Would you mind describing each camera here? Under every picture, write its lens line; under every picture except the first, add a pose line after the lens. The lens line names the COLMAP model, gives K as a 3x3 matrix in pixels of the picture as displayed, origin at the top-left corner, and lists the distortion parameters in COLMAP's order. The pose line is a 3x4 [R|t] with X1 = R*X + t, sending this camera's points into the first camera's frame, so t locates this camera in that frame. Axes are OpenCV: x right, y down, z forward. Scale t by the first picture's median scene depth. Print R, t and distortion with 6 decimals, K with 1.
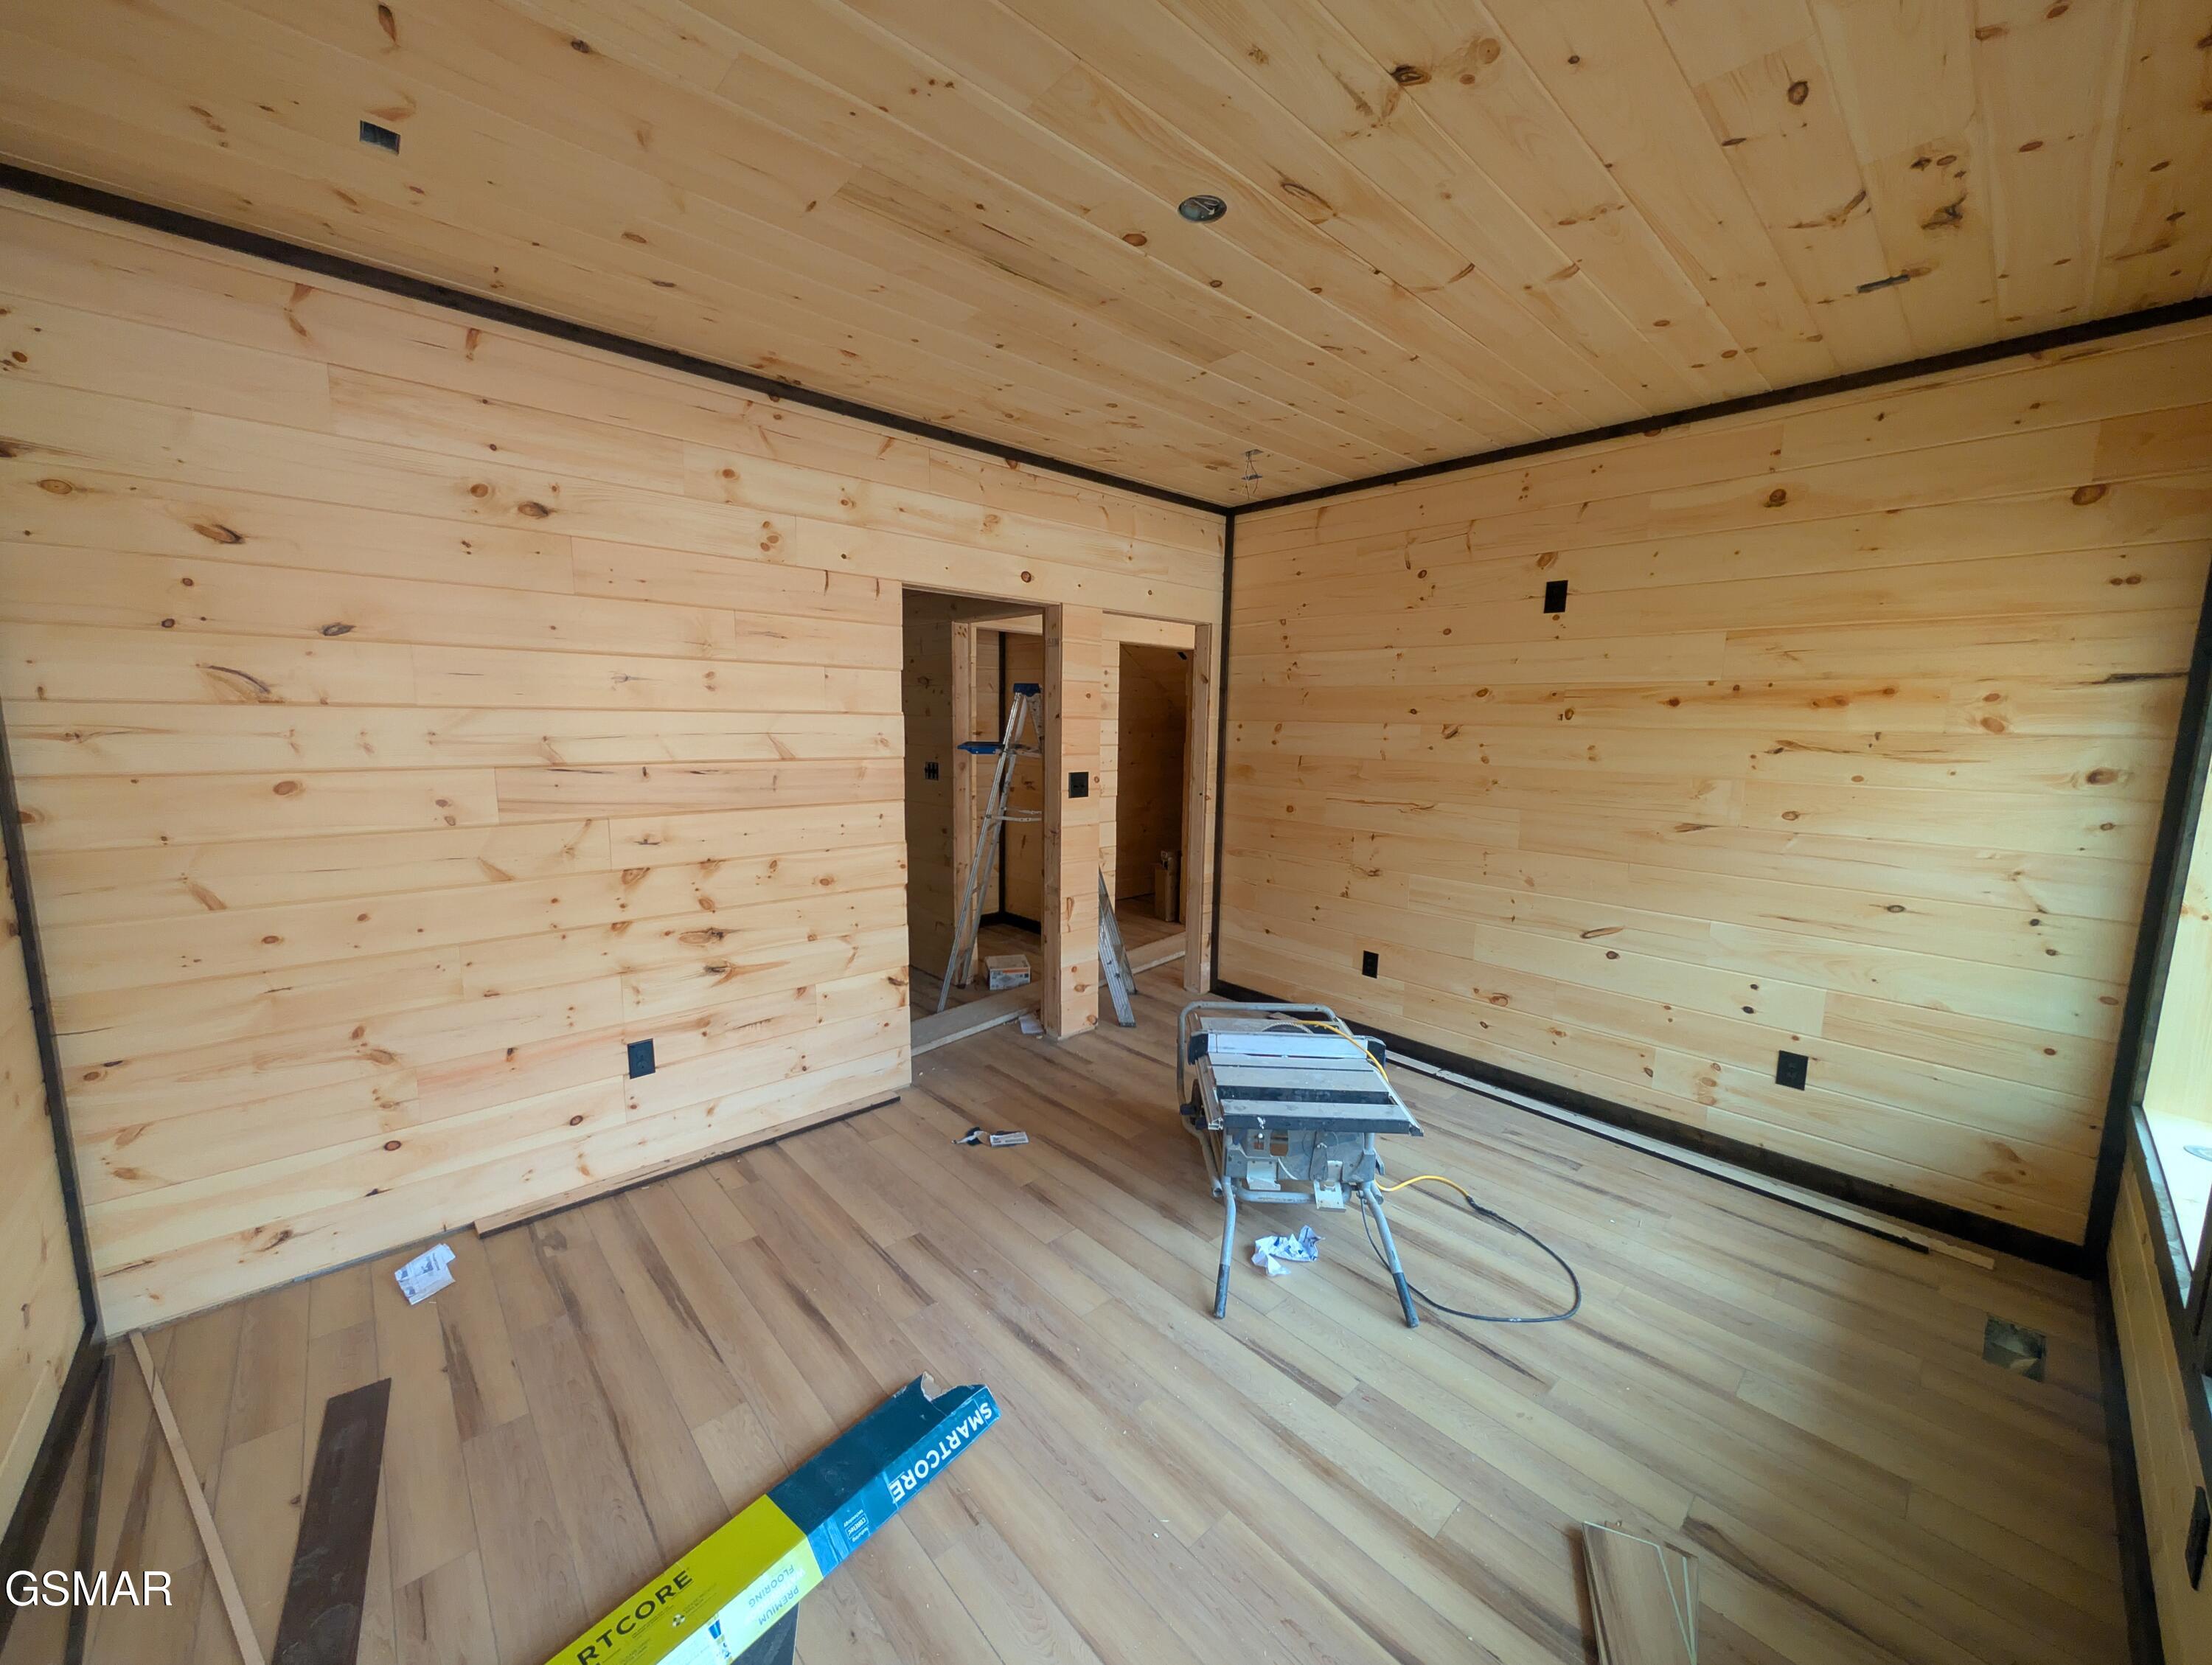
lens RADIAL K [[837.4, 0, 1106.0], [0, 837.4, 832.5], [0, 0, 1]] dist [0.001610, 0.000105]
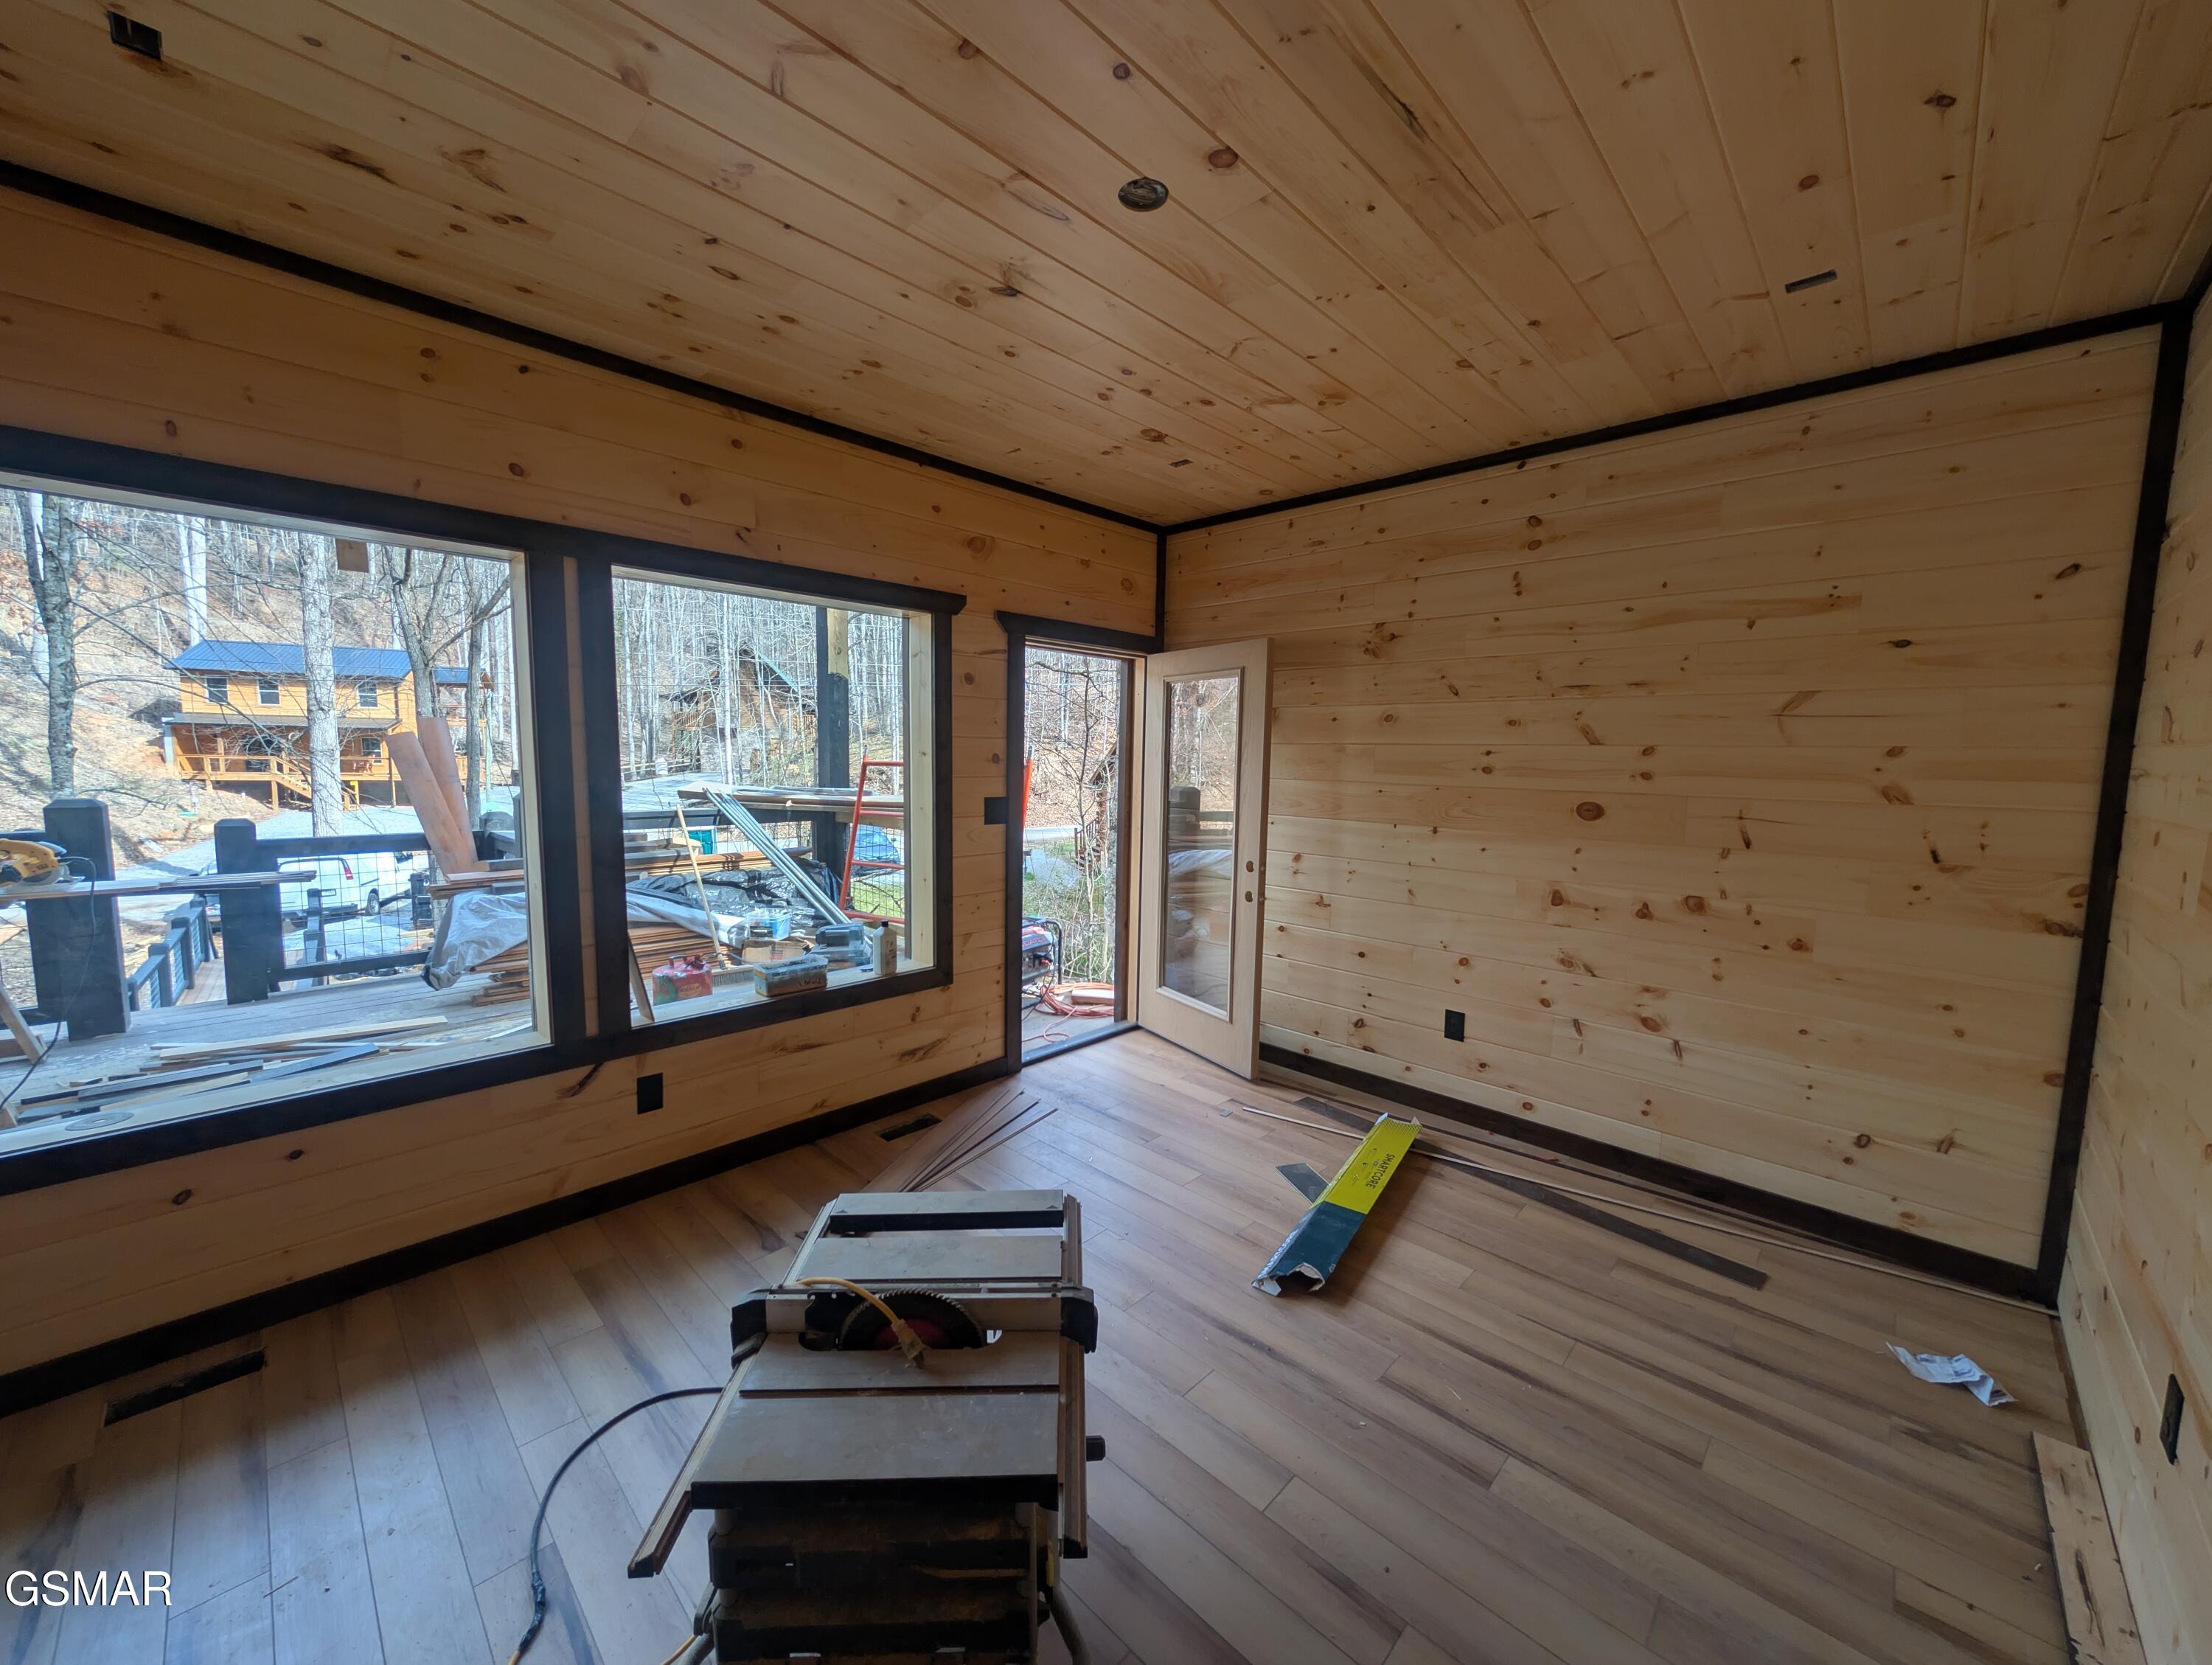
lens RADIAL K [[837.4, 0, 1106.0], [0, 837.4, 832.5], [0, 0, 1]] dist [0.001610, 0.000105]
pose [[-0.996751, -0.027392, -0.075742, 0.189212], [-0.044433, 0.971356, 0.233439, -0.228310], [0.067178, 0.236047, -0.969417, 1.875471]]
